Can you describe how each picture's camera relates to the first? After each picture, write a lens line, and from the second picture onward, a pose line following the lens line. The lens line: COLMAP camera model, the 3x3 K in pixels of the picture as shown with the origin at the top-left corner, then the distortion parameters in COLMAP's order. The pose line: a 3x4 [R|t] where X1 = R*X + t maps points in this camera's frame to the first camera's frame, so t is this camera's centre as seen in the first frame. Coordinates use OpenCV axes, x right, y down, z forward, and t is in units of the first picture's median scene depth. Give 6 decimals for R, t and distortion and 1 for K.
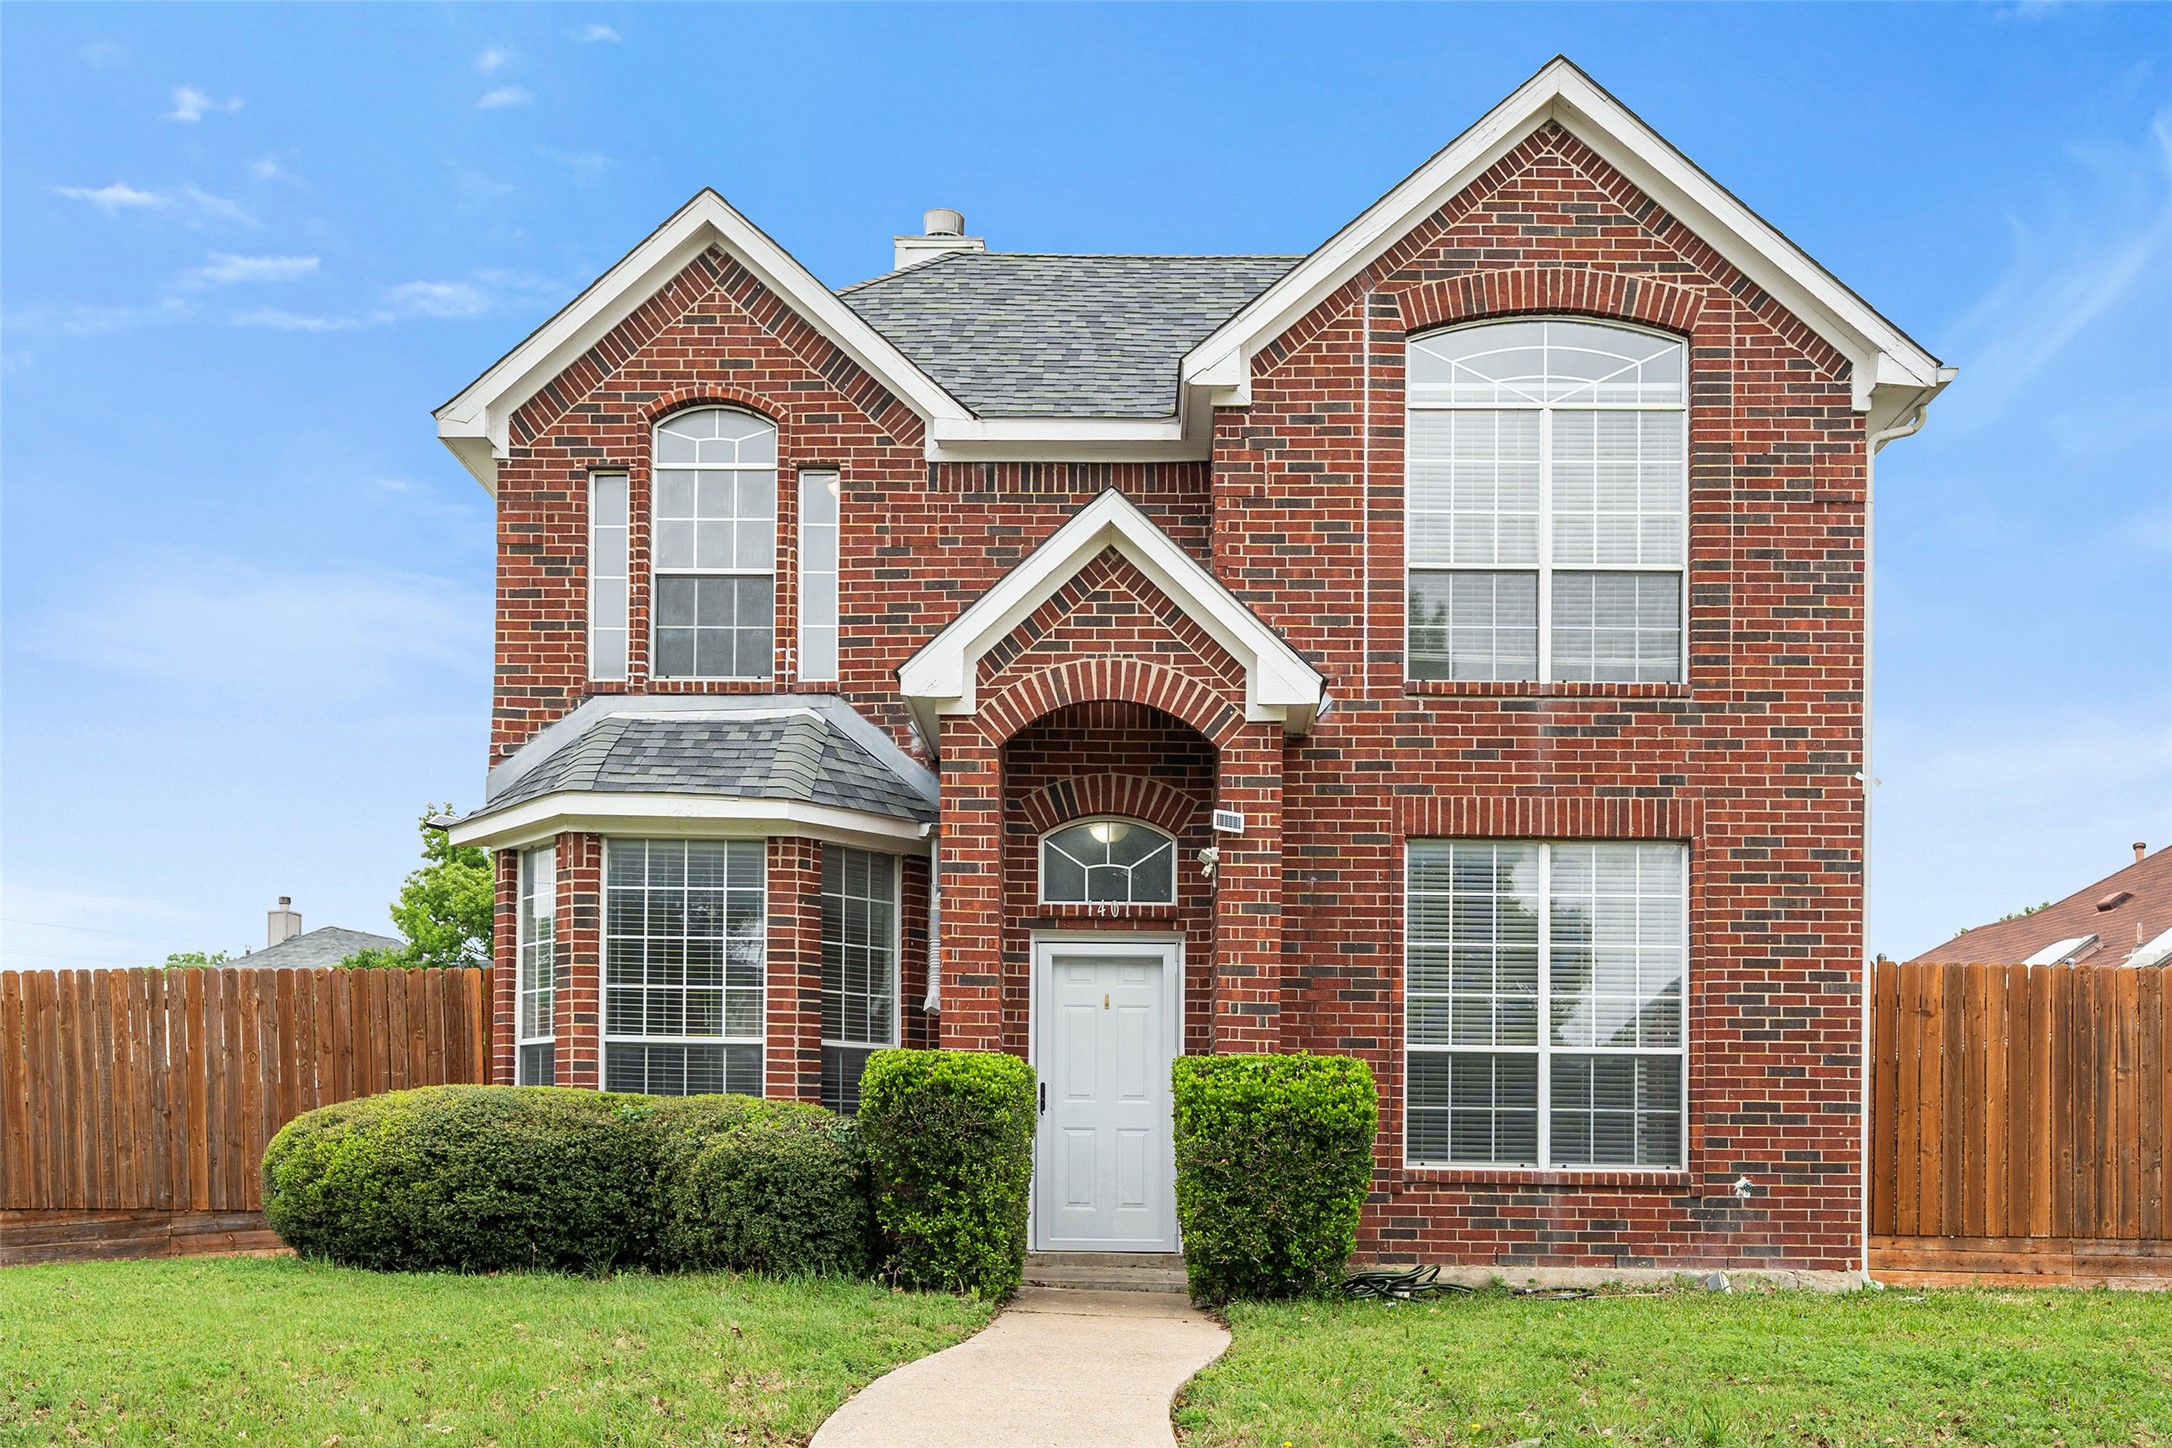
lens RADIAL K [[1813.8, 0, 1087.2], [0, 1813.8, 873.6], [0, 0, 1]] dist [0.000999, 0.000927]
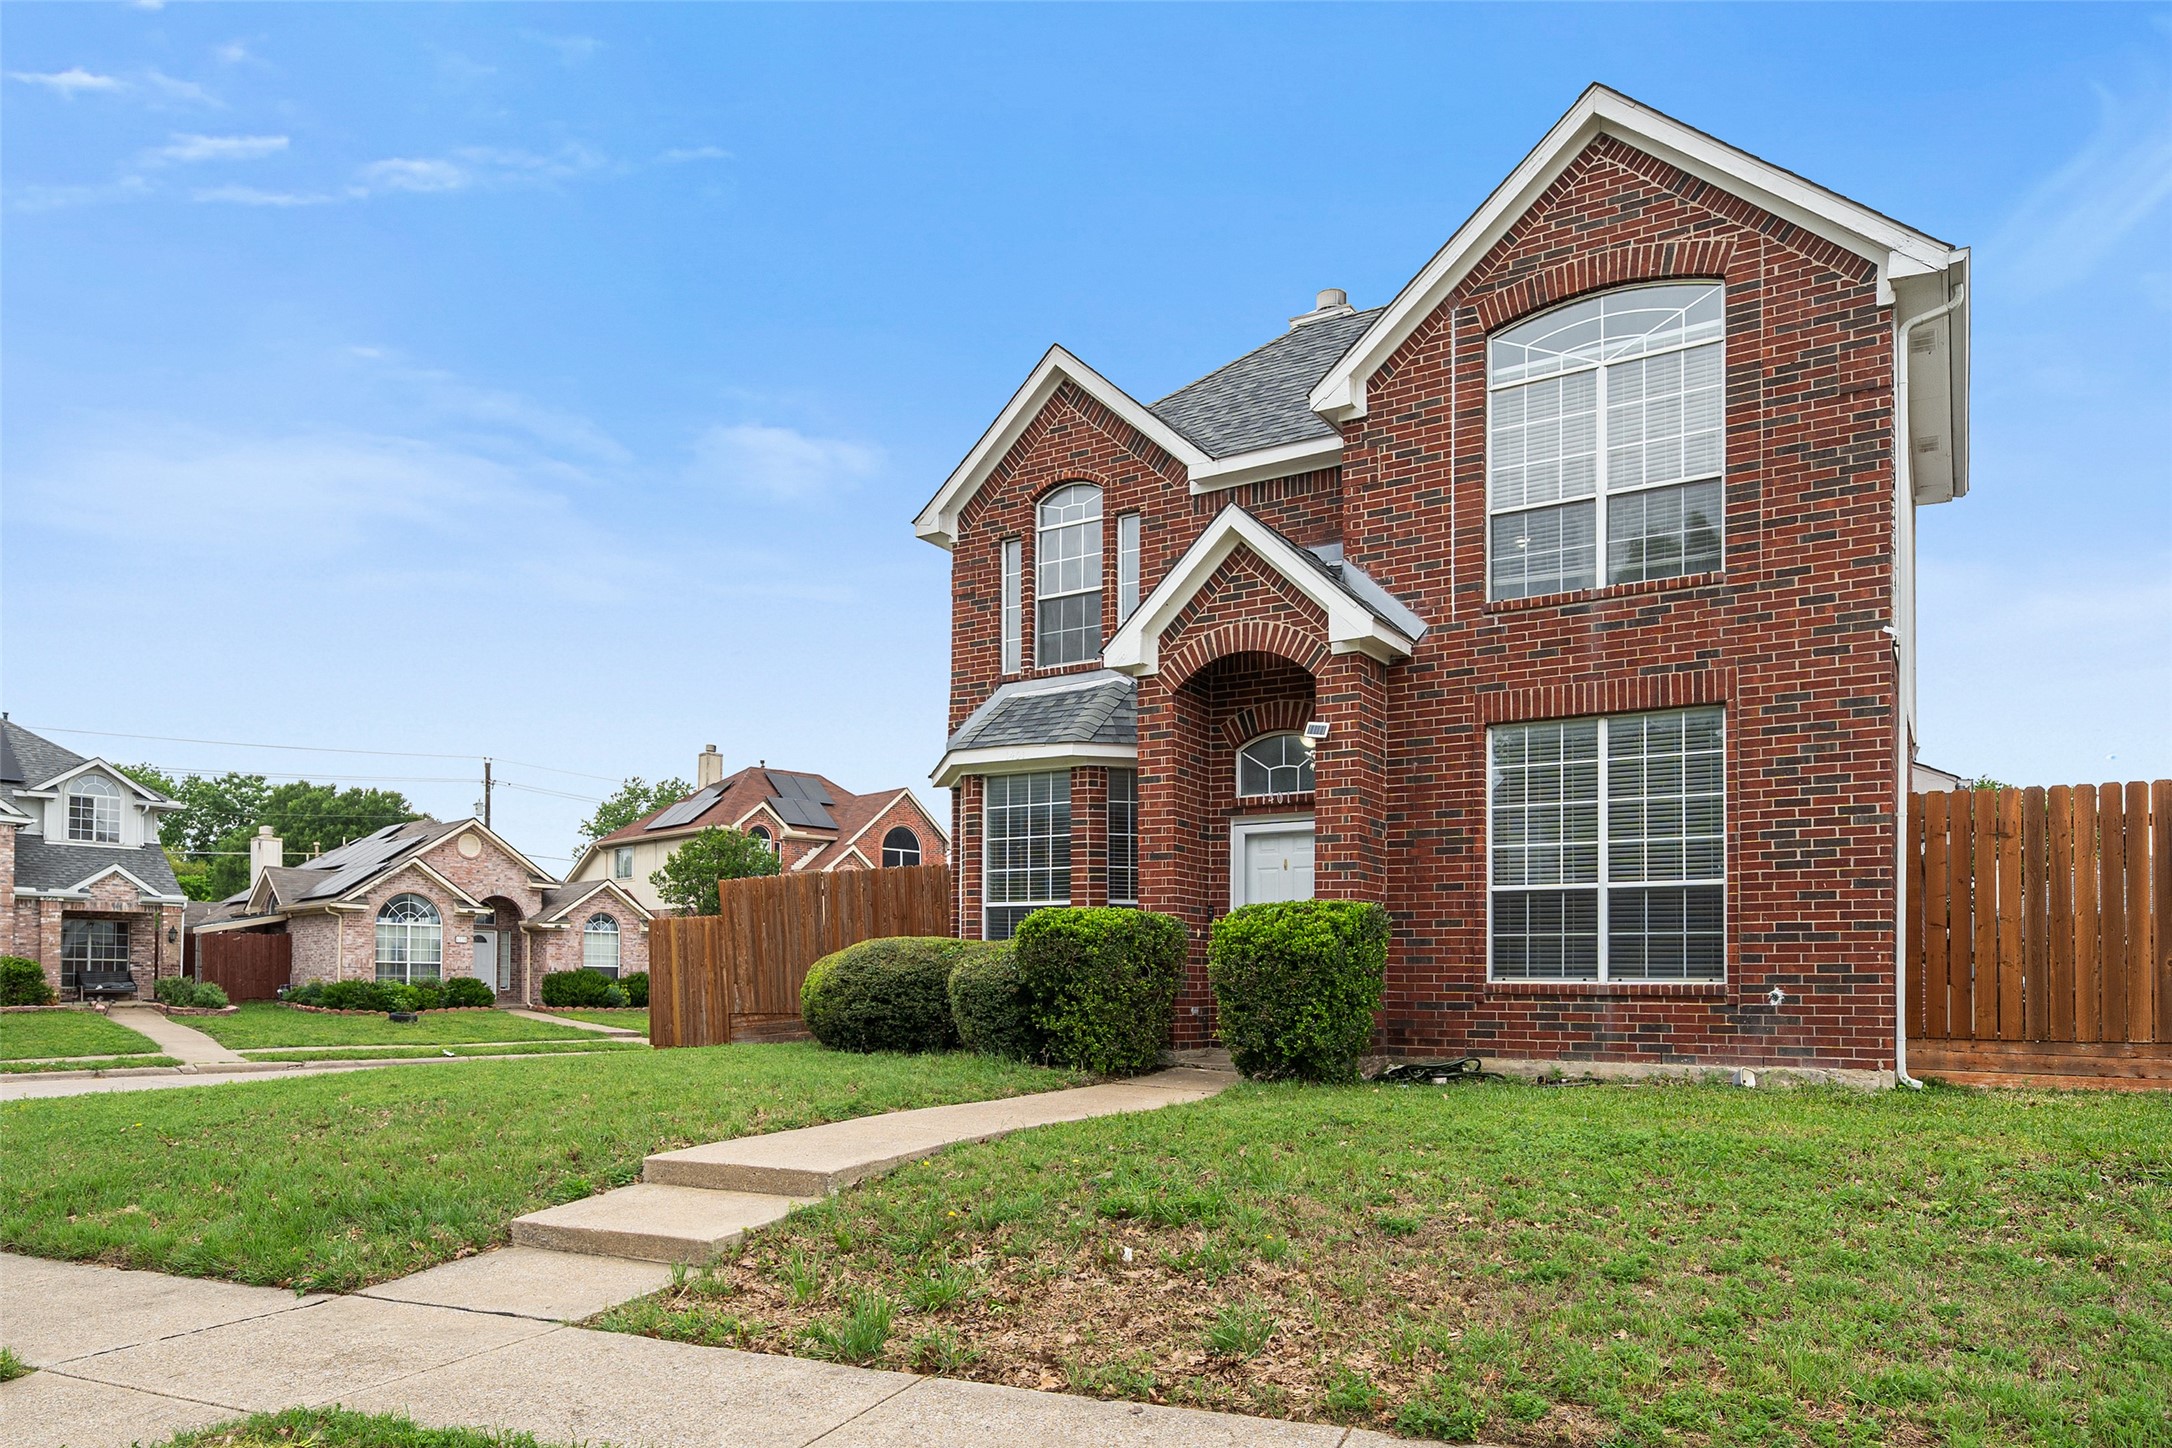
lens RADIAL K [[1341.4, 0, 1080.3], [0, 1341.4, 735.2], [0, 0, 1]] dist [-0.000826, 0.000469]
pose [[0.867241, -0.100025, -0.487738, 0.367212], [0.087972, 0.994984, -0.047628, 0.006796], [0.490055, -0.001603, 0.871690, 0.026433]]
